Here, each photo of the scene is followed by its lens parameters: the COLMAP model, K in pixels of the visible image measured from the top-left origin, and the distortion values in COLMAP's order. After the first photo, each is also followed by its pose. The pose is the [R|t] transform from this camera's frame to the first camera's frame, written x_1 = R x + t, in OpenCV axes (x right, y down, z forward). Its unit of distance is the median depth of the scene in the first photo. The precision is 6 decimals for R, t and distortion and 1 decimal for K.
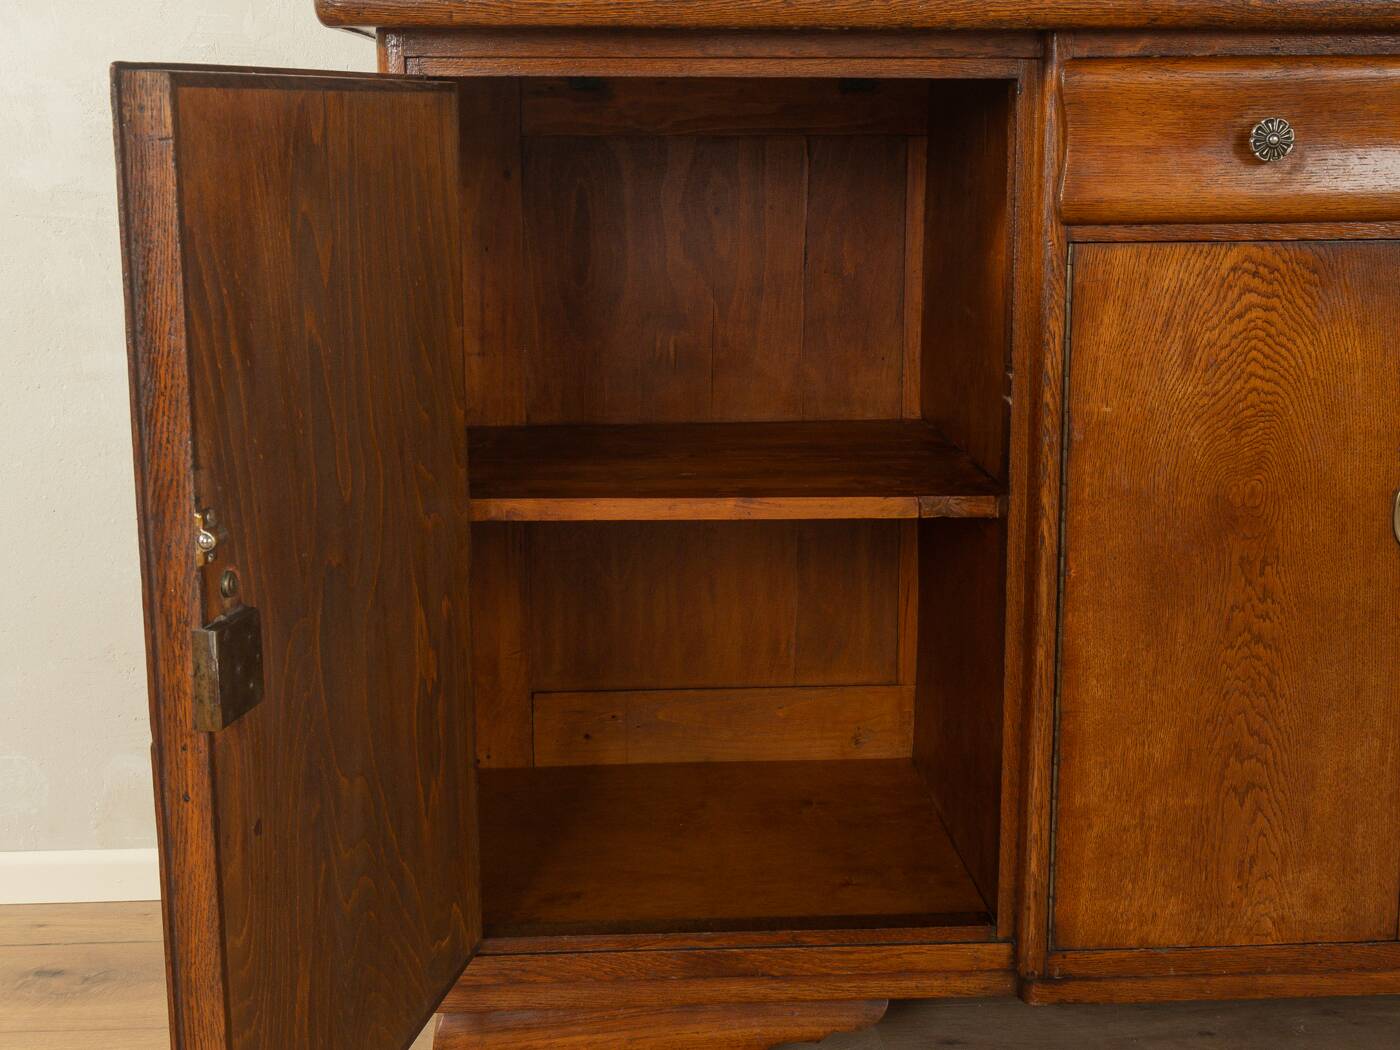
lens RADIAL K [[1841.8, 0, 686.3], [0, 1841.8, 476.1], [0, 0, 1]] dist [-0.002002, 0.000000]
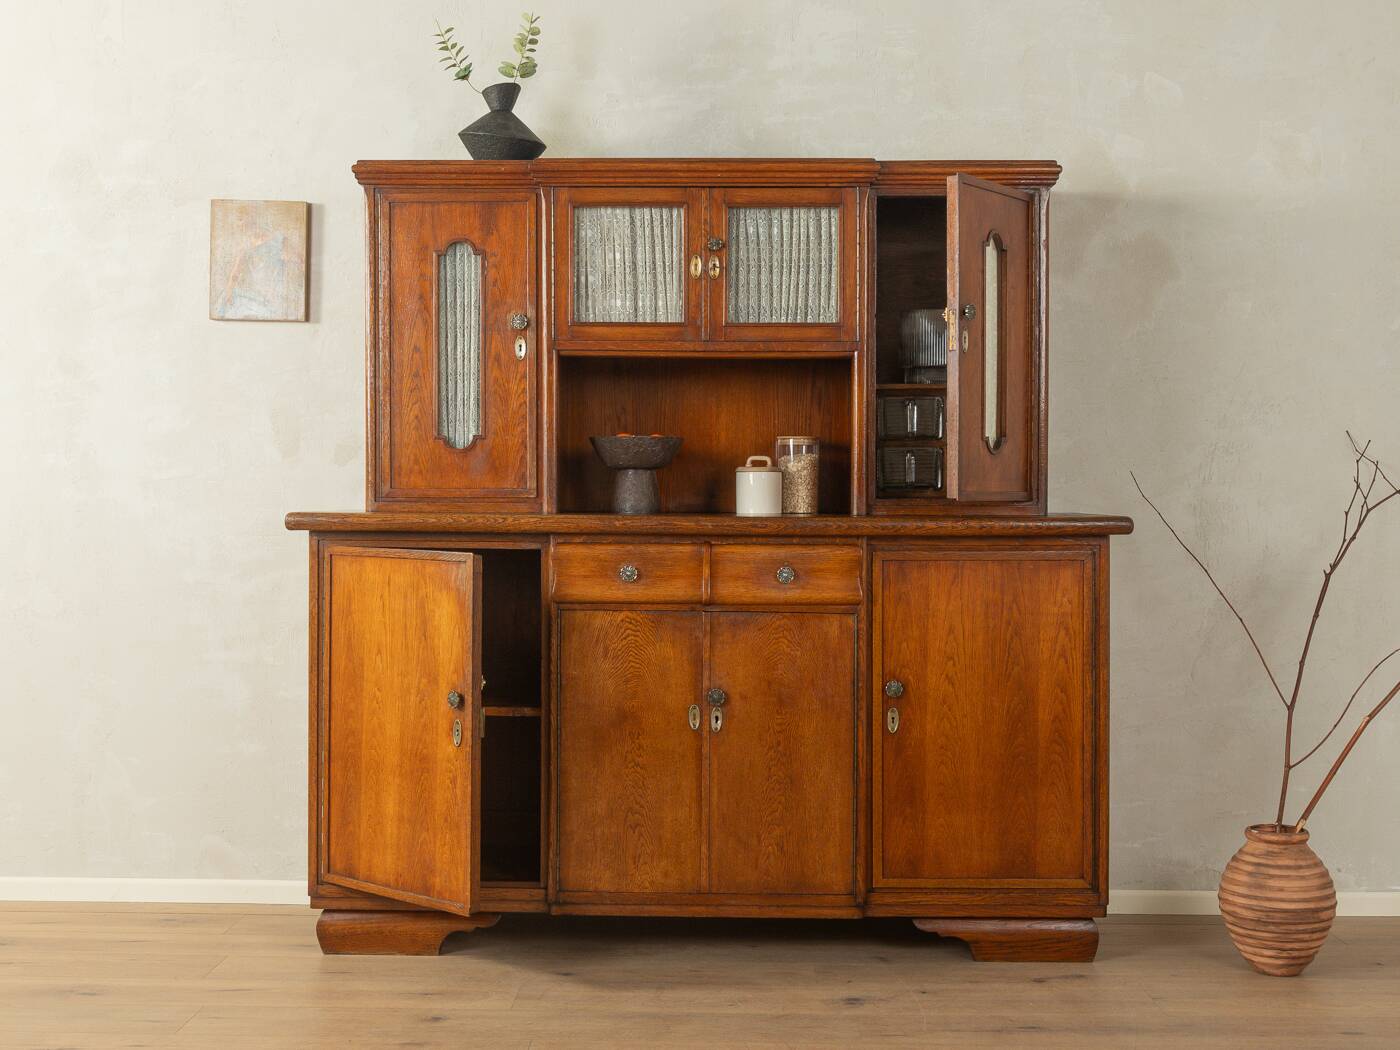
lens RADIAL K [[1841.8, 0, 700.6], [0, 1841.8, 520.9], [0, 0, 1]] dist [-0.002002, 0.000000]
pose [[0.996721, 0.013893, -0.079714, 0.599143], [-0.027552, 0.984551, -0.172915, 0.195369], [0.076081, 0.174544, 0.981706, -1.572343]]
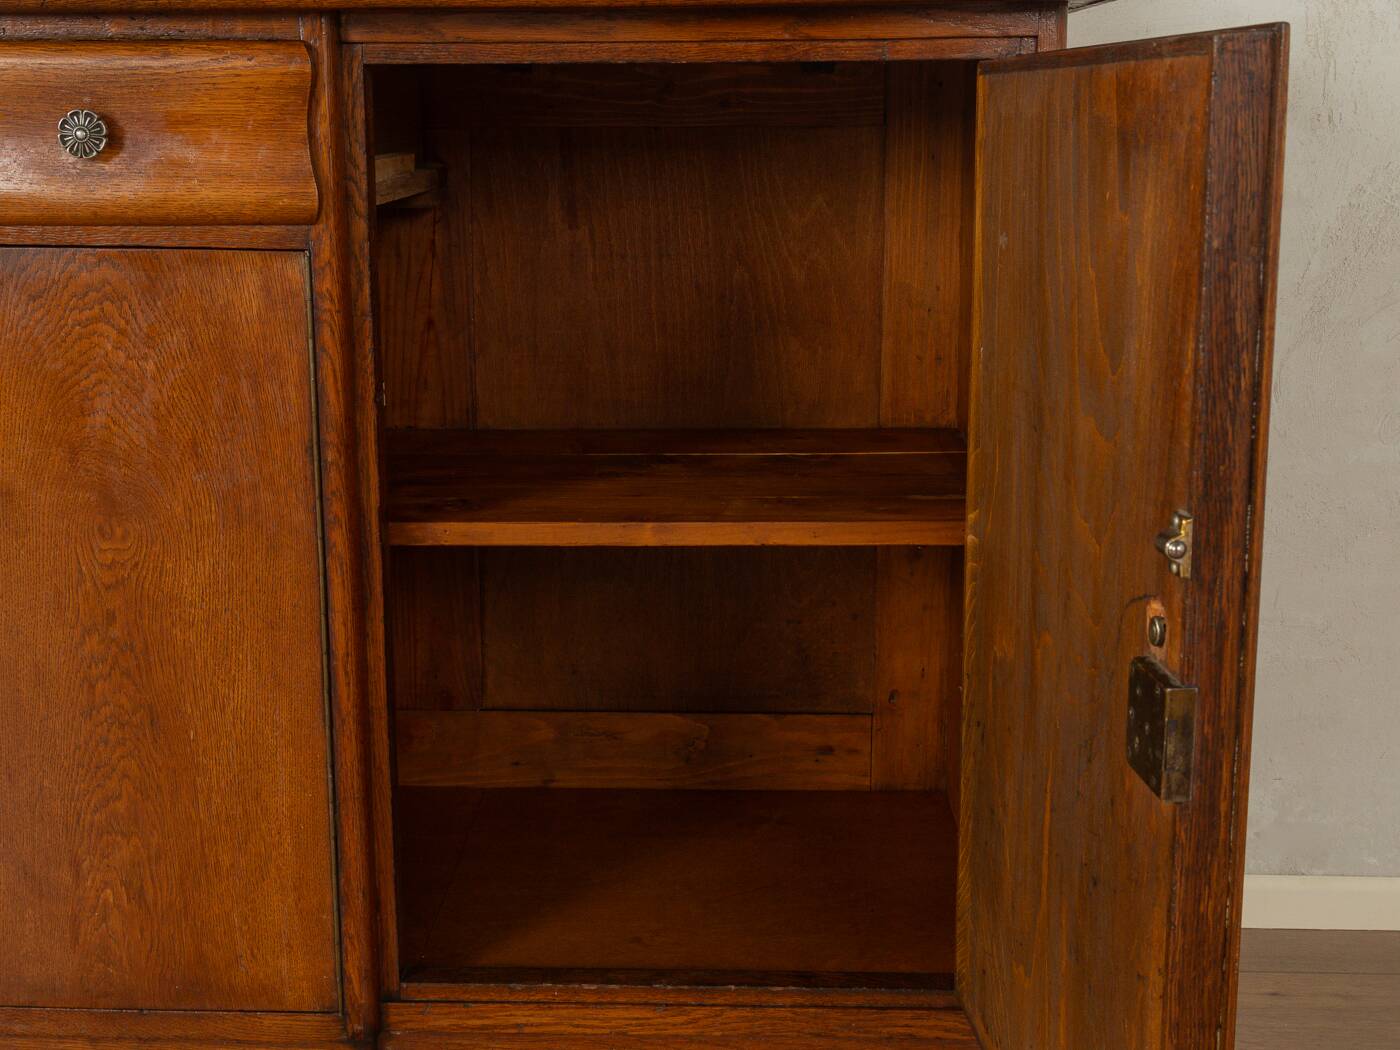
lens RADIAL K [[1823.3, 0, 700.7], [0, 1823.3, 494.7], [0, 0, 1]] dist [0.009206, 0.000000]
pose [[0.995600, 0.028716, -0.089195, 0.876616], [-0.026590, 0.999335, 0.024935, -0.037214], [0.089852, -0.022454, 0.995702, 0.135923]]
